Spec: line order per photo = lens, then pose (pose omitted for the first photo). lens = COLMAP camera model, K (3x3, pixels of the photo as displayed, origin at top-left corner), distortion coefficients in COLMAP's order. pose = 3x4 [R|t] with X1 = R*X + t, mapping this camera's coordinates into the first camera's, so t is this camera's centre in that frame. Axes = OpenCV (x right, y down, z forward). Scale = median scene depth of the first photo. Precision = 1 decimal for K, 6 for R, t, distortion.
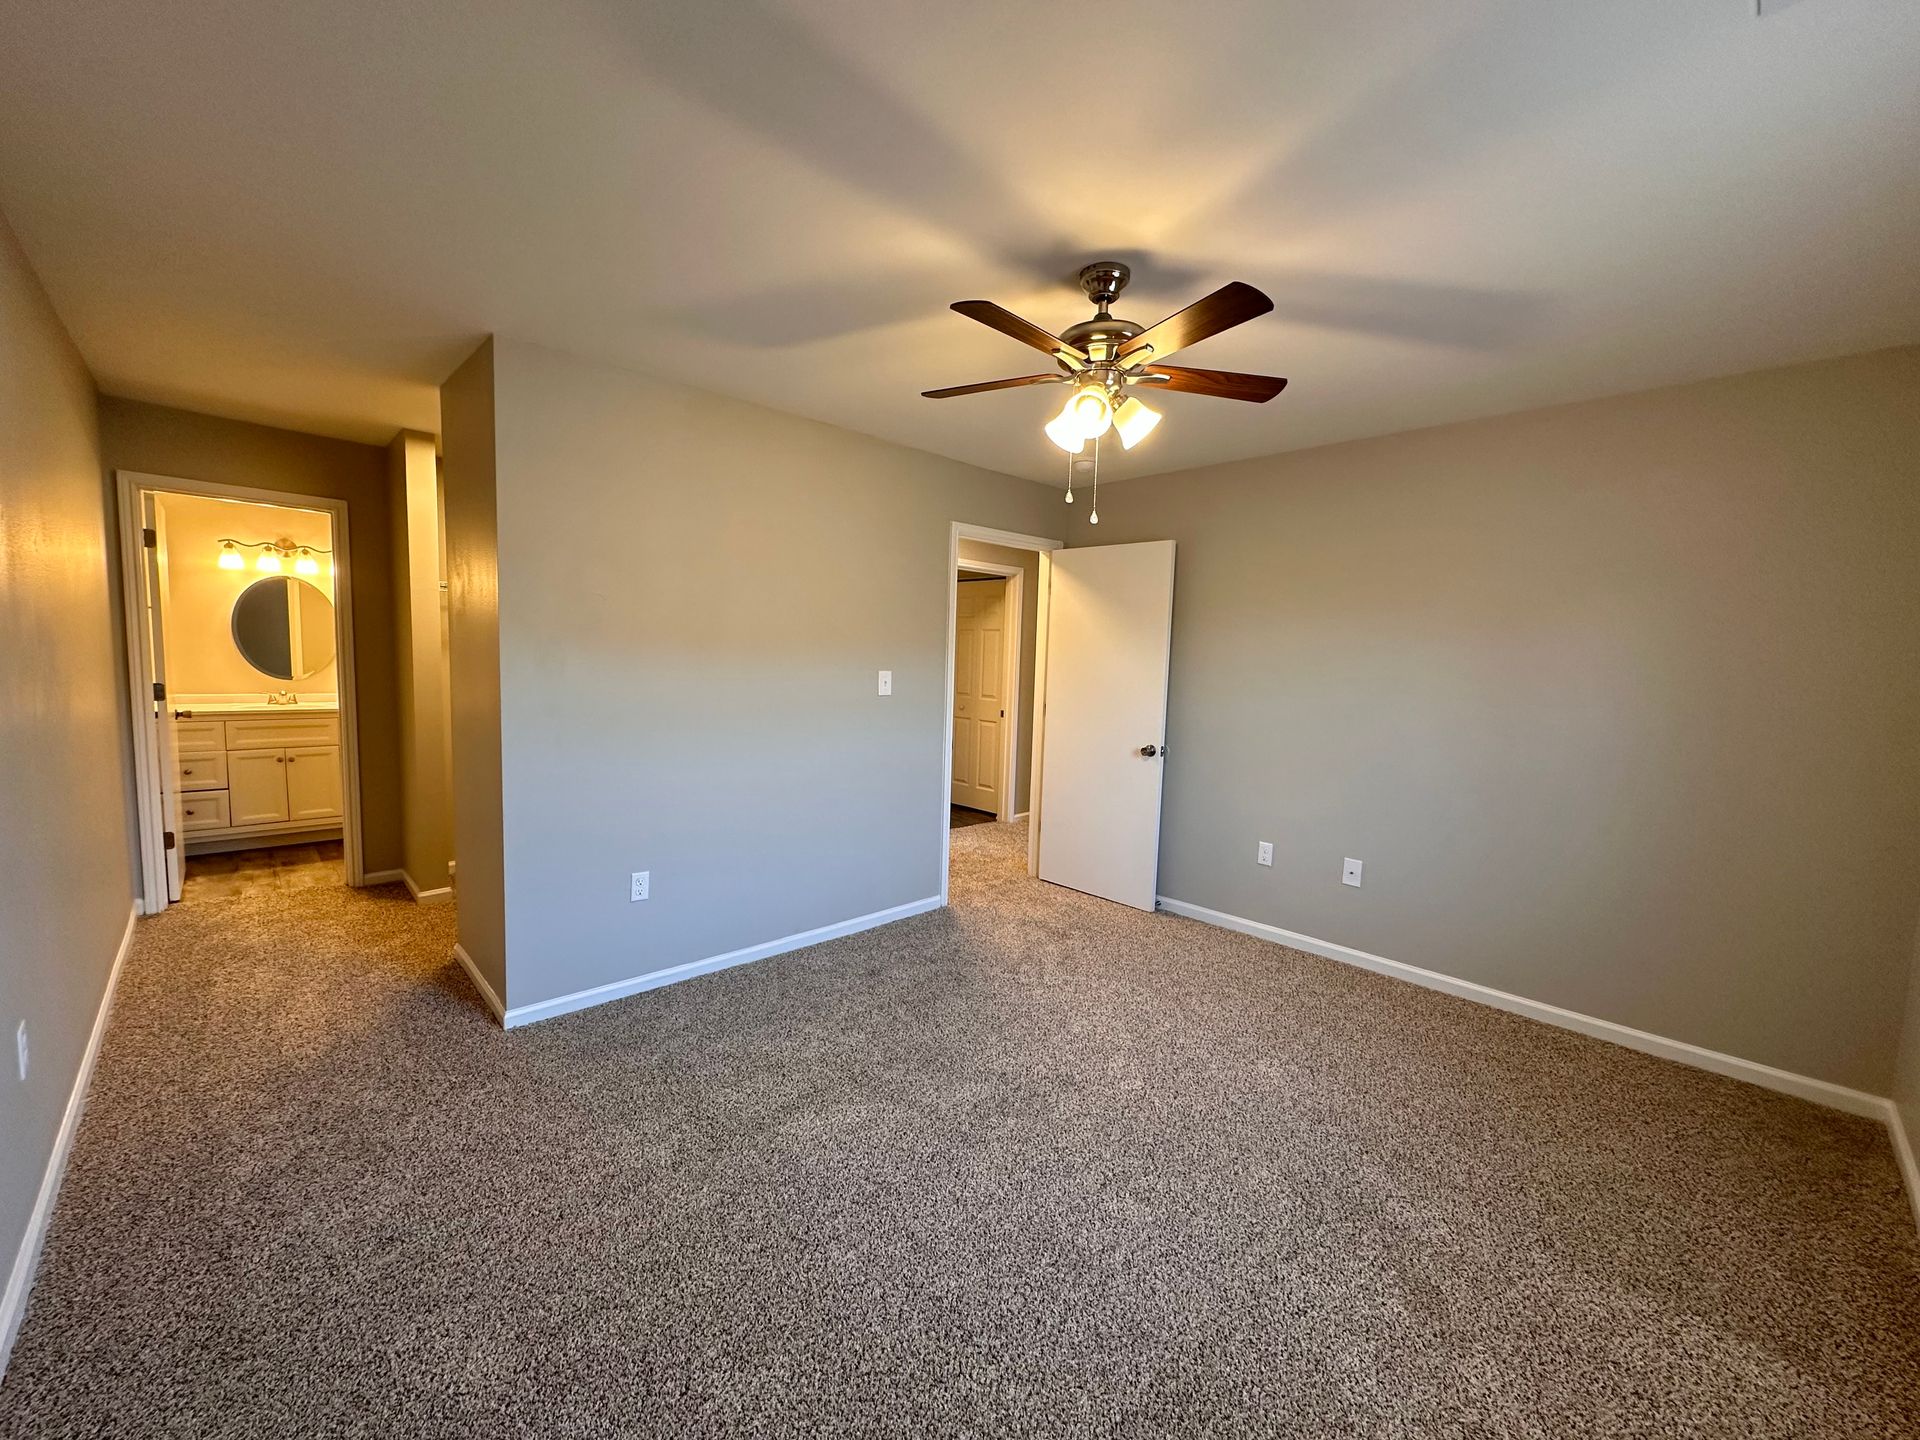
lens RADIAL K [[762.9, 0, 958.4], [0, 762.9, 721.0], [0, 0, 1]] dist [0.000255, 0.000346]
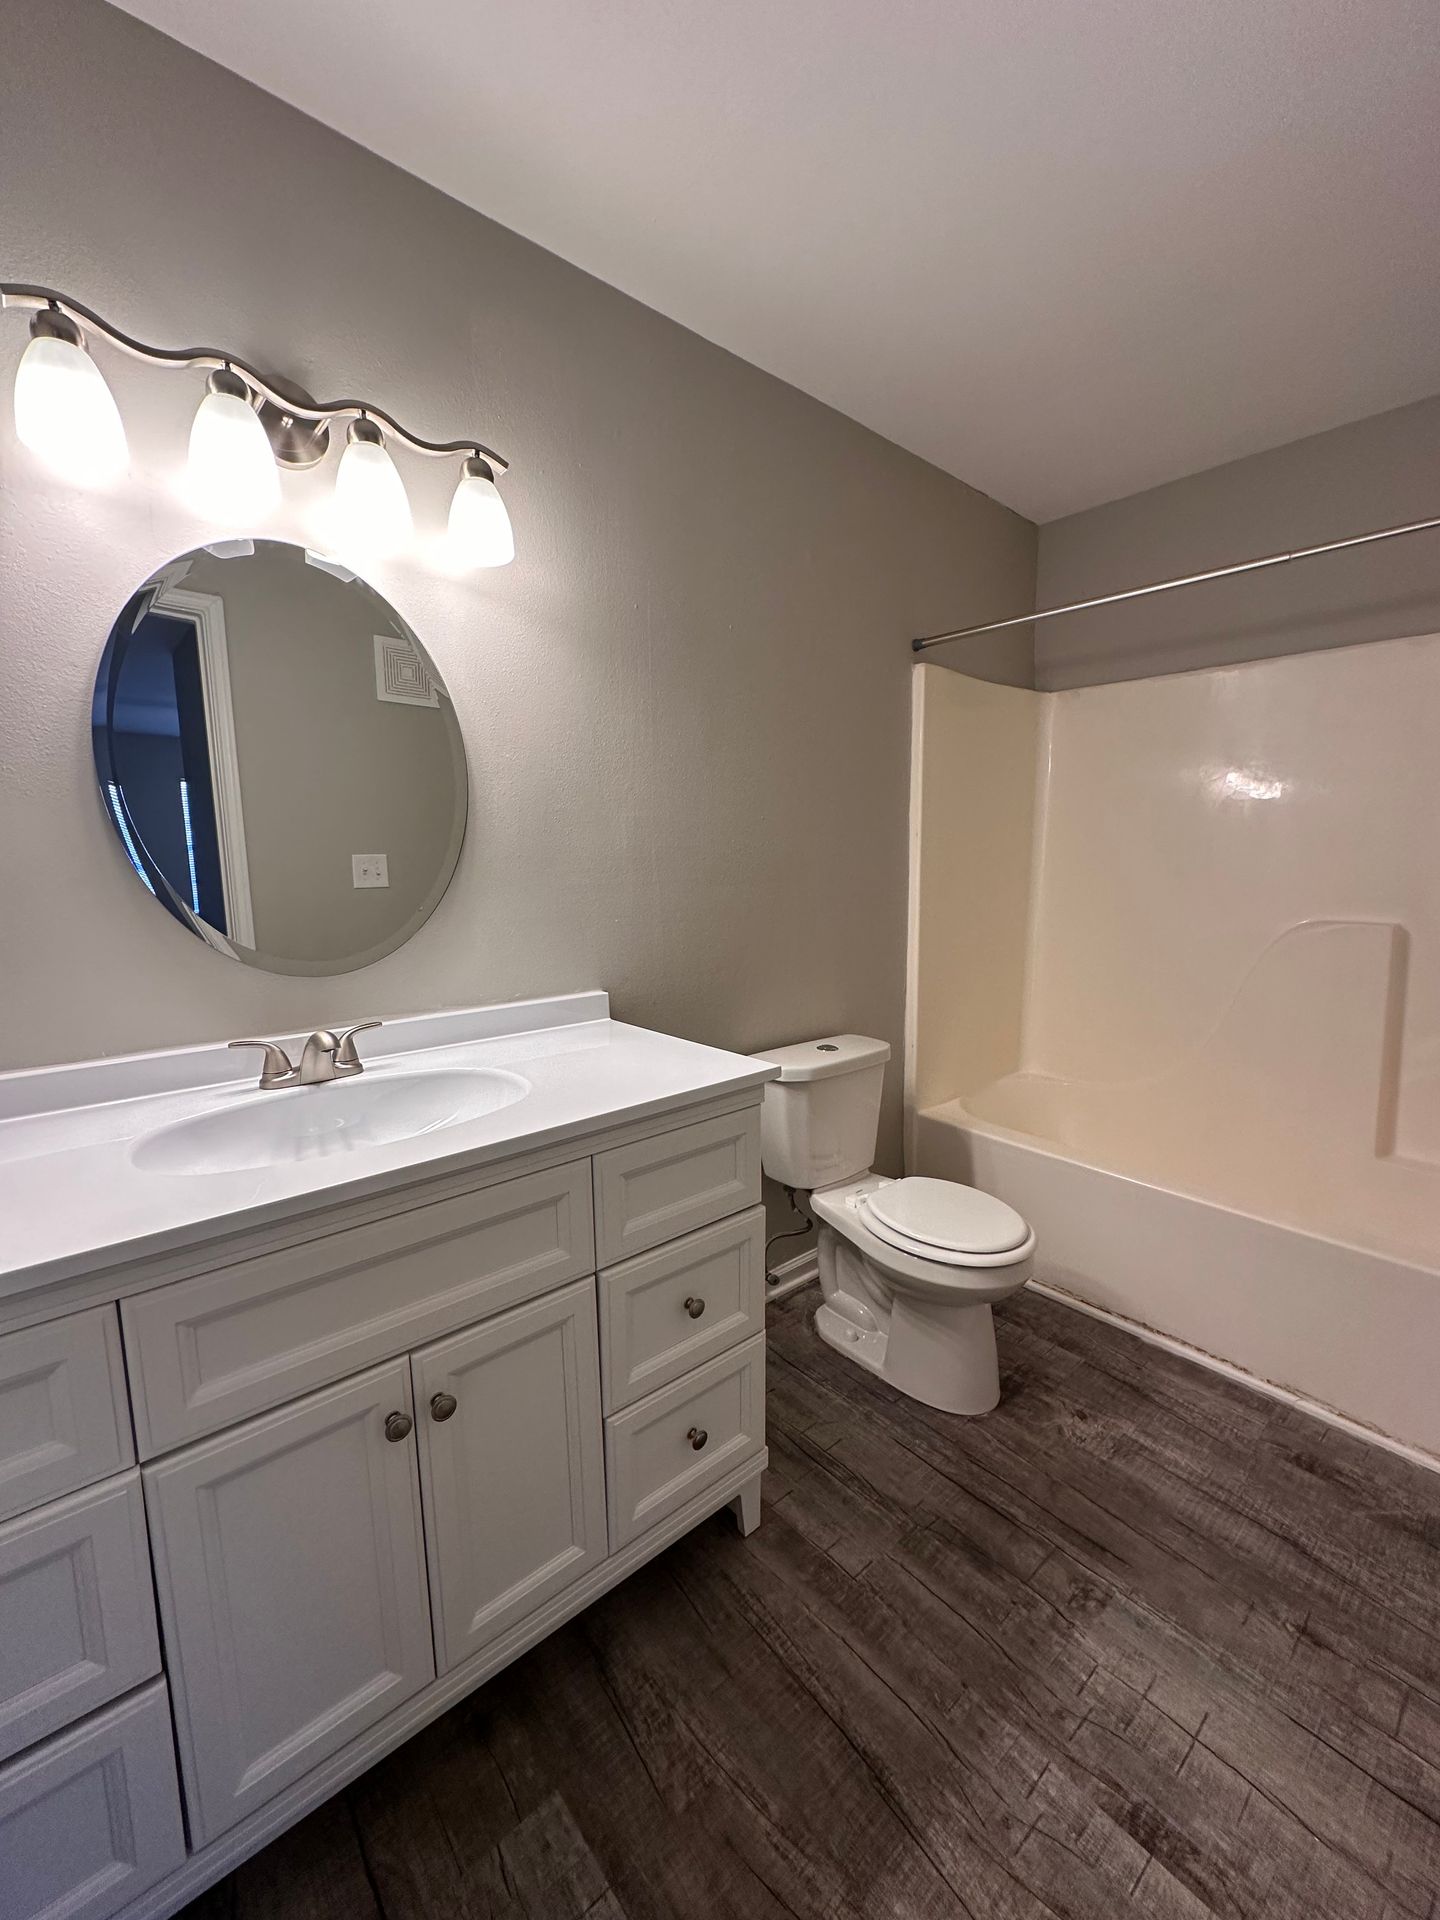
lens RADIAL K [[770.8, 0, 710.1], [0, 770.8, 959.4], [0, 0, 1]] dist [0.004962, 0.000276]
pose [[0.996570, -0.033853, -0.075518, -0.786165], [0.037826, 0.997940, 0.051818, -0.074681], [0.073609, -0.054496, 0.995797, 0.813292]]
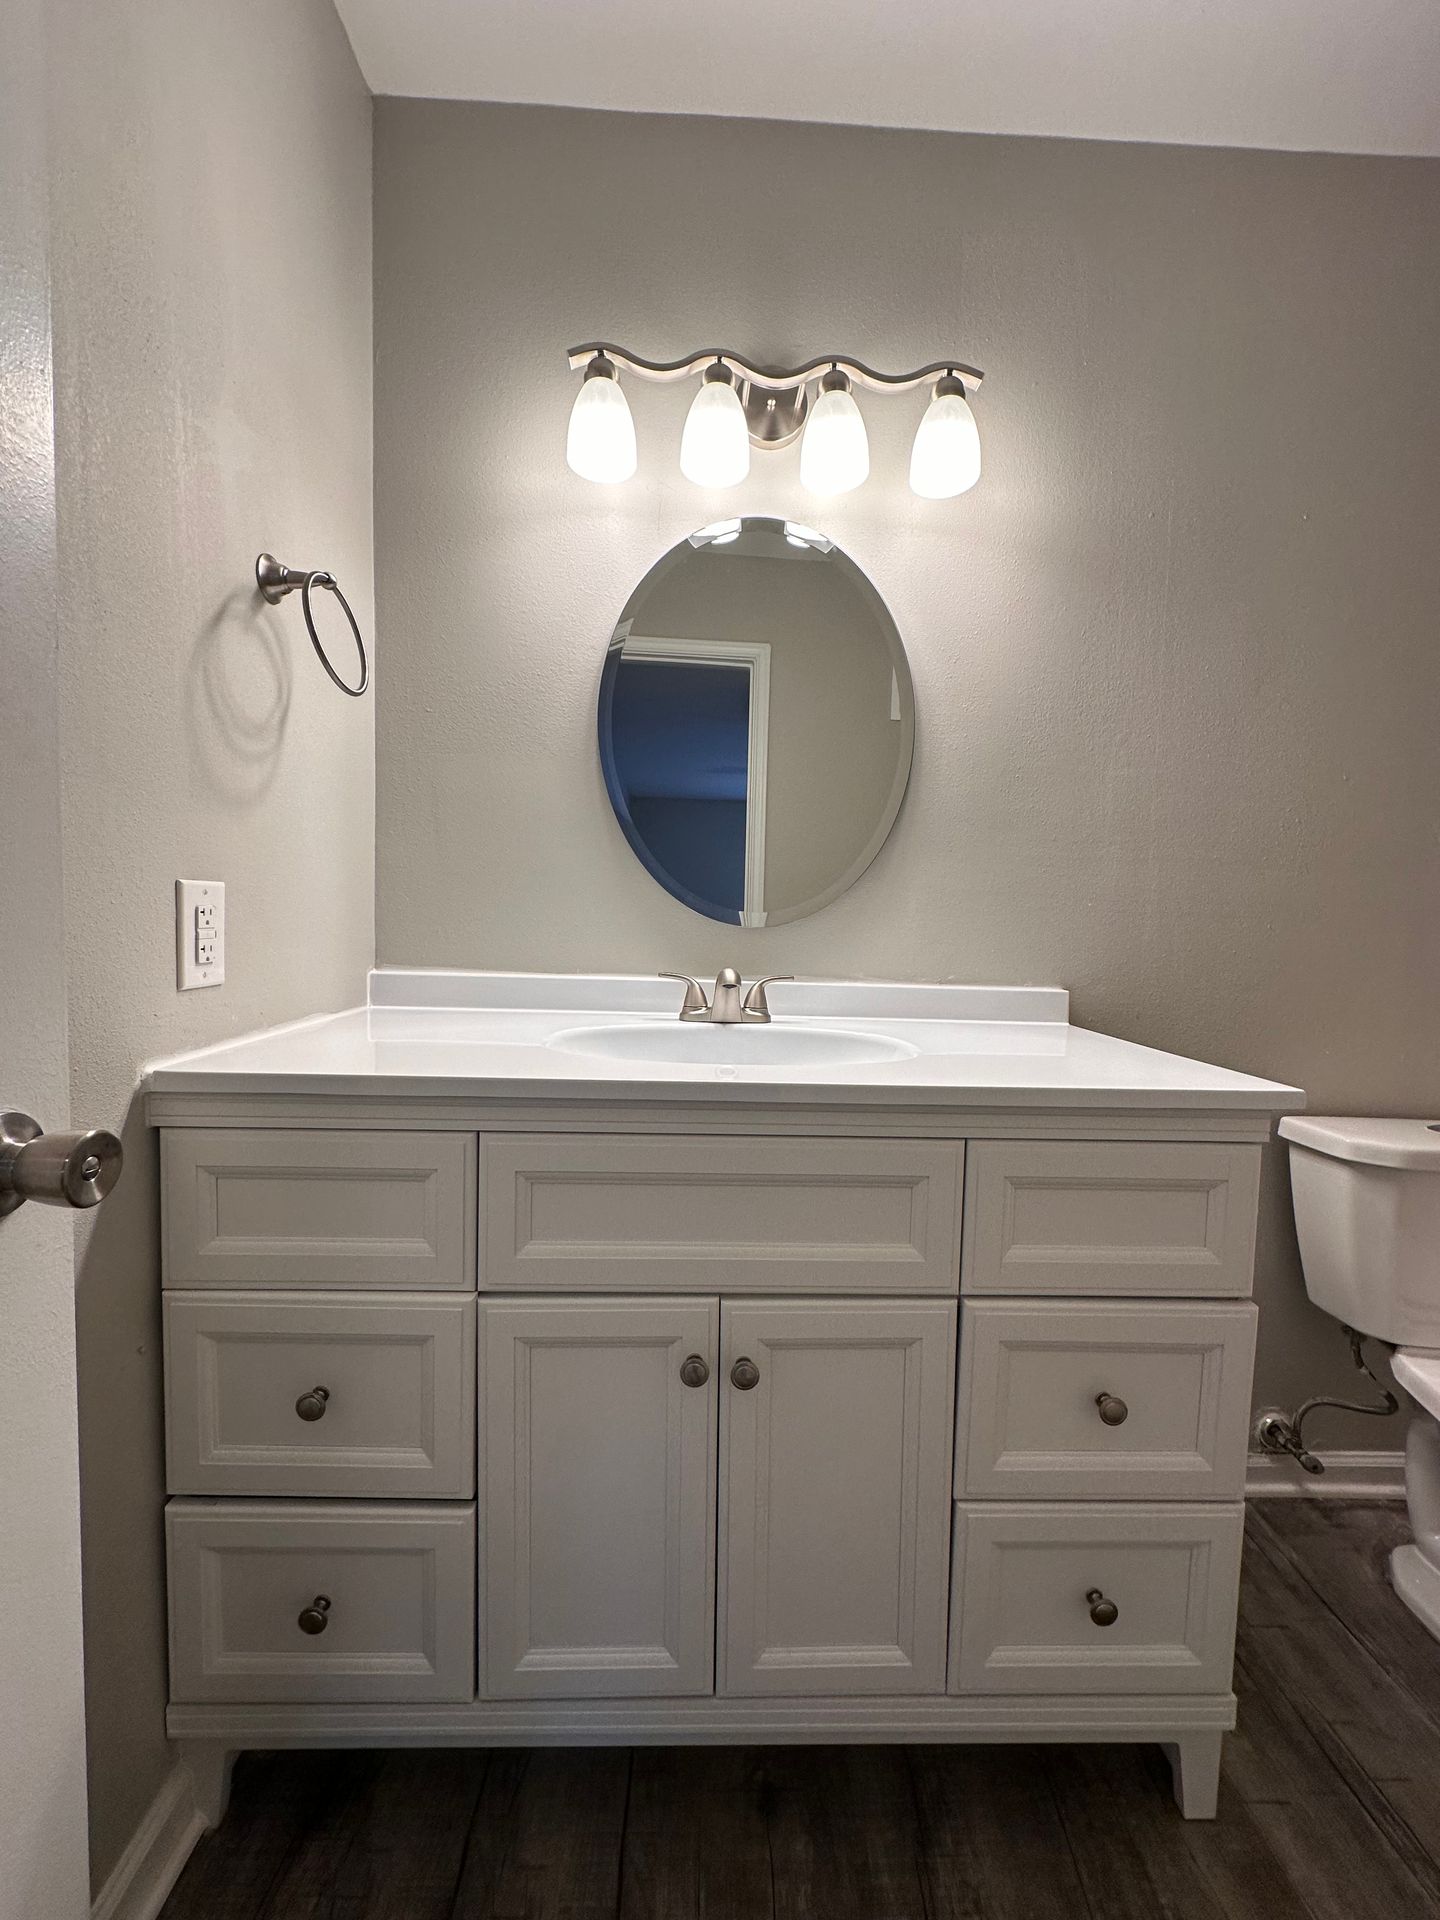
lens RADIAL K [[762.9, 0, 720.0], [0, 762.9, 960.0], [0, 0, 1]] dist [0.000255, 0.000346]
pose [[0.733972, 0.024357, -0.678743, -0.764093], [-0.060638, 0.997716, -0.029769, -0.039026], [0.676467, 0.063008, 0.733773, 0.865100]]
